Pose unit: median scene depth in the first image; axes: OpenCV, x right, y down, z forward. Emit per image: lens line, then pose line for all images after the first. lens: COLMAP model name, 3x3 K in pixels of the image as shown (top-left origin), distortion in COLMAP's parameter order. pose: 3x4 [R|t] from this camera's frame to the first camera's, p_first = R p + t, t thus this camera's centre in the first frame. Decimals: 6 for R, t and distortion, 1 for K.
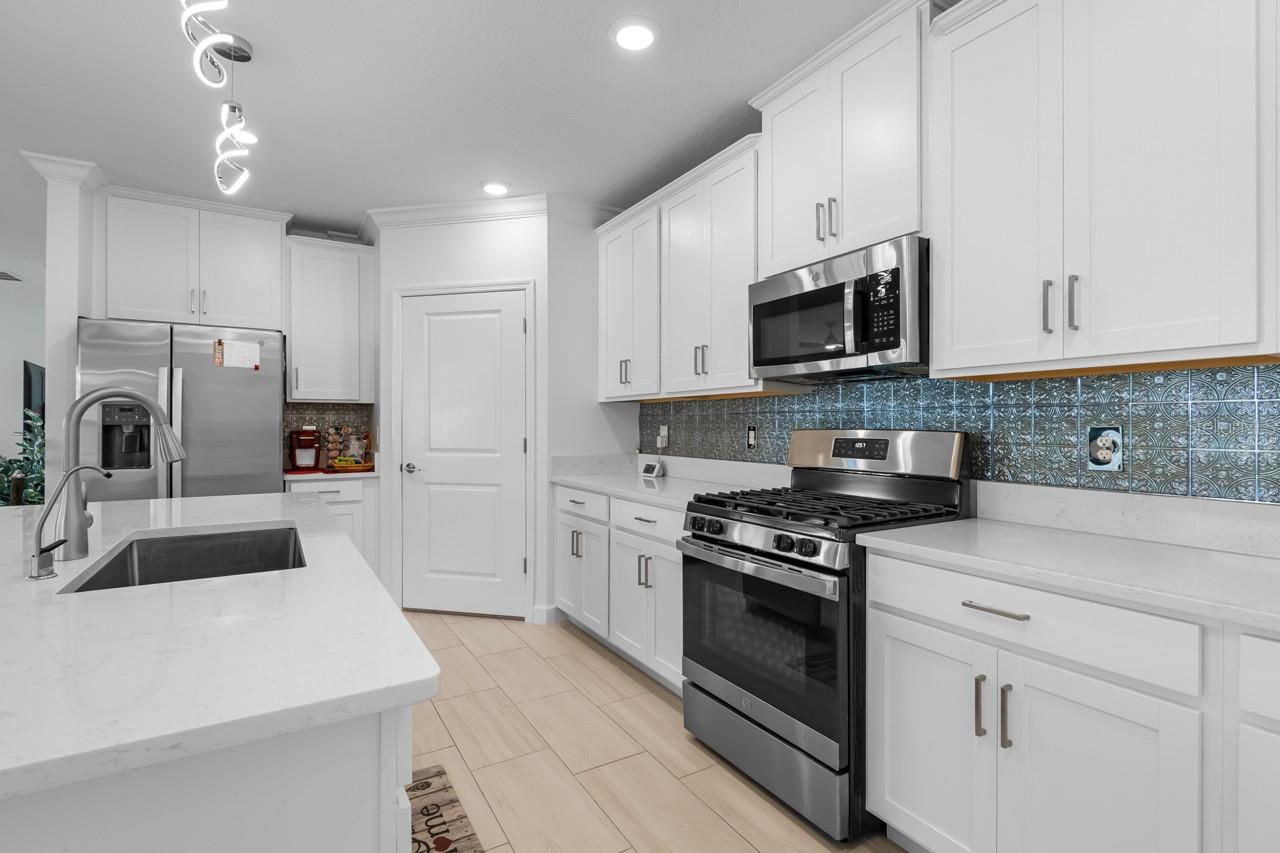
lens RADIAL K [[589.7, 0, 637.7], [0, 589.7, 425.3], [0, 0, 1]] dist [0.003390, -0.000157]
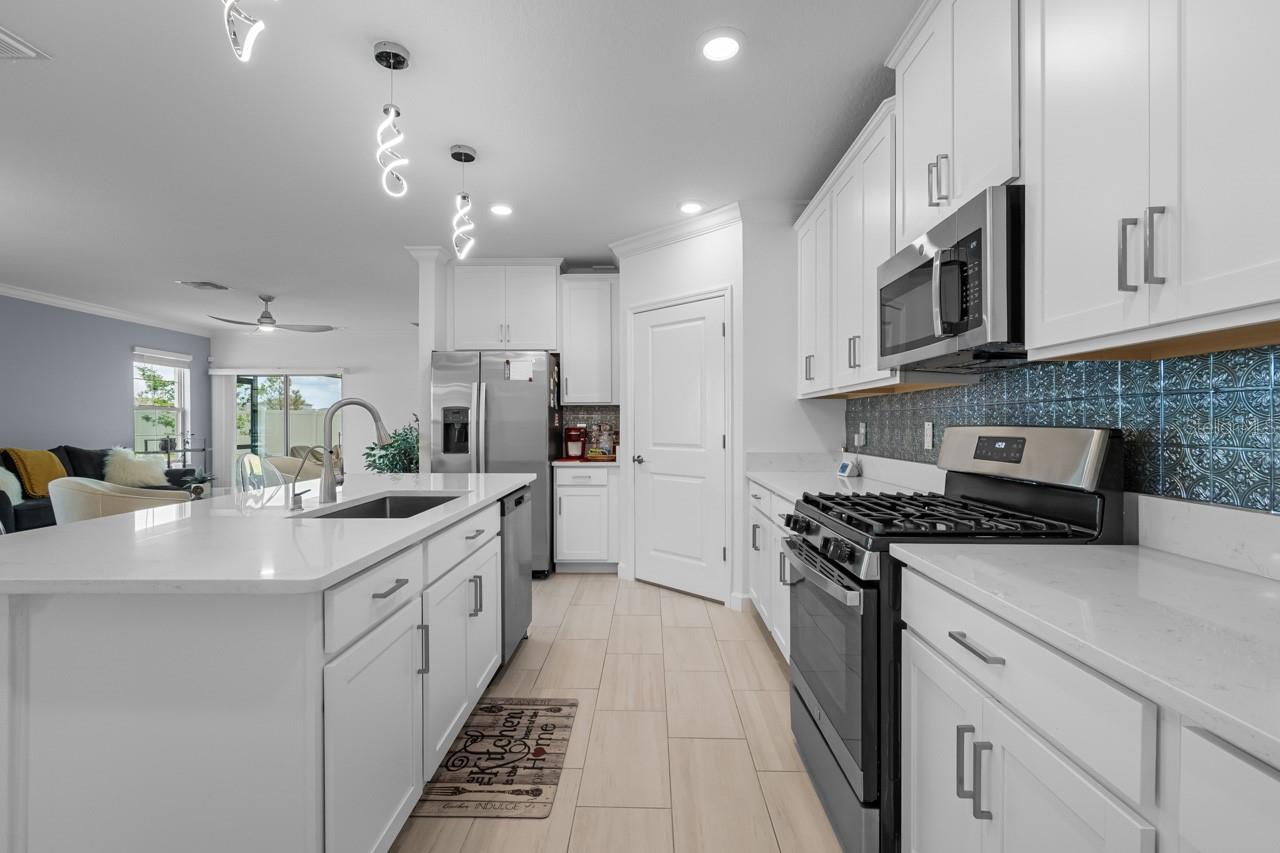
lens RADIAL K [[578.5, 0, 643.8], [0, 578.5, 428.9], [0, 0, 1]] dist [-0.001945, -0.000380]
pose [[0.848012, 0.003080, -0.529968, 0.282280], [0.001264, 0.999969, 0.007834, 0.003275], [0.529975, -0.007313, 0.847982, 0.040278]]
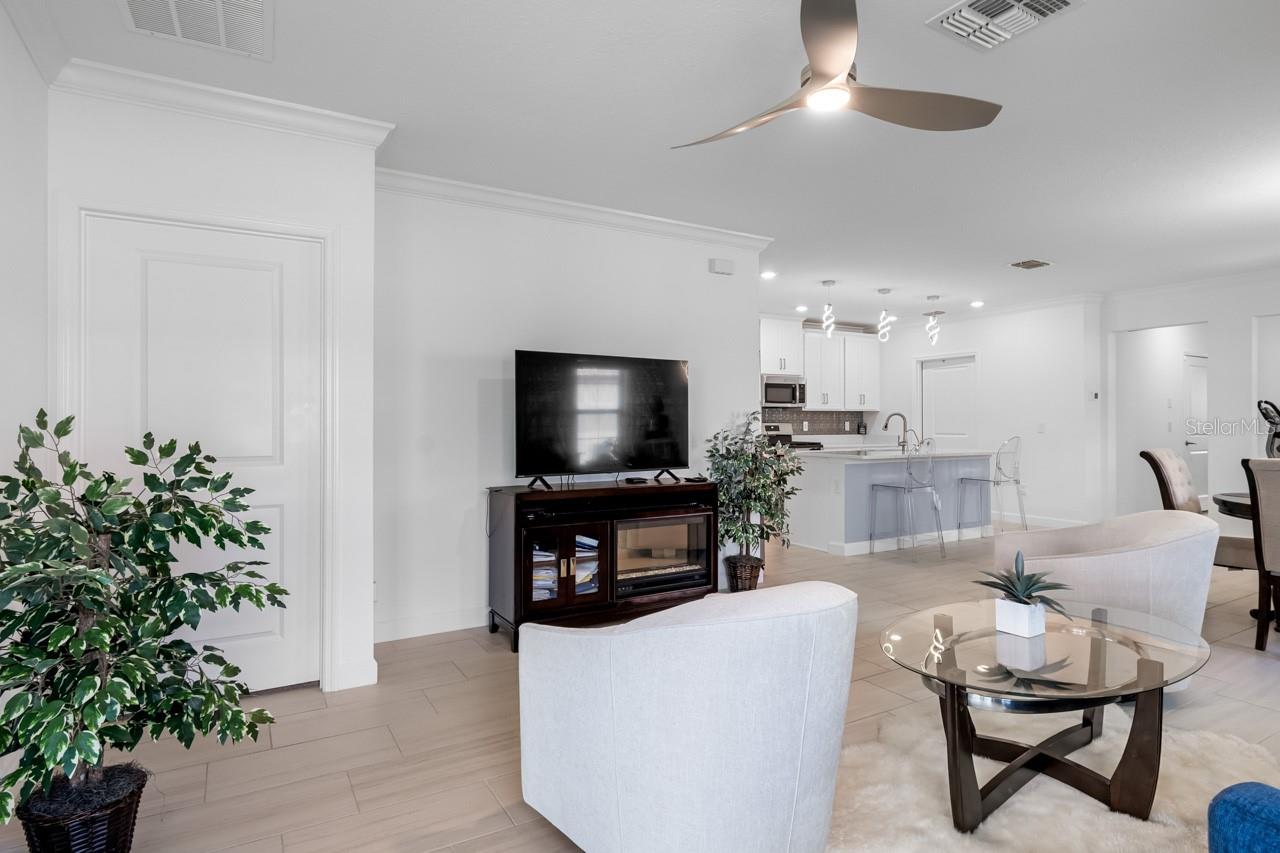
lens RADIAL K [[683.3, 0, 632.3], [0, 683.3, 412.8], [0, 0, 1]] dist [0.002205, -0.000124]
pose [[0.027018, 0.013429, 0.999545, -2.675299], [0.002419, 0.999906, -0.013499, 0.000645], [-0.999632, 0.002783, 0.026983, 1.258273]]
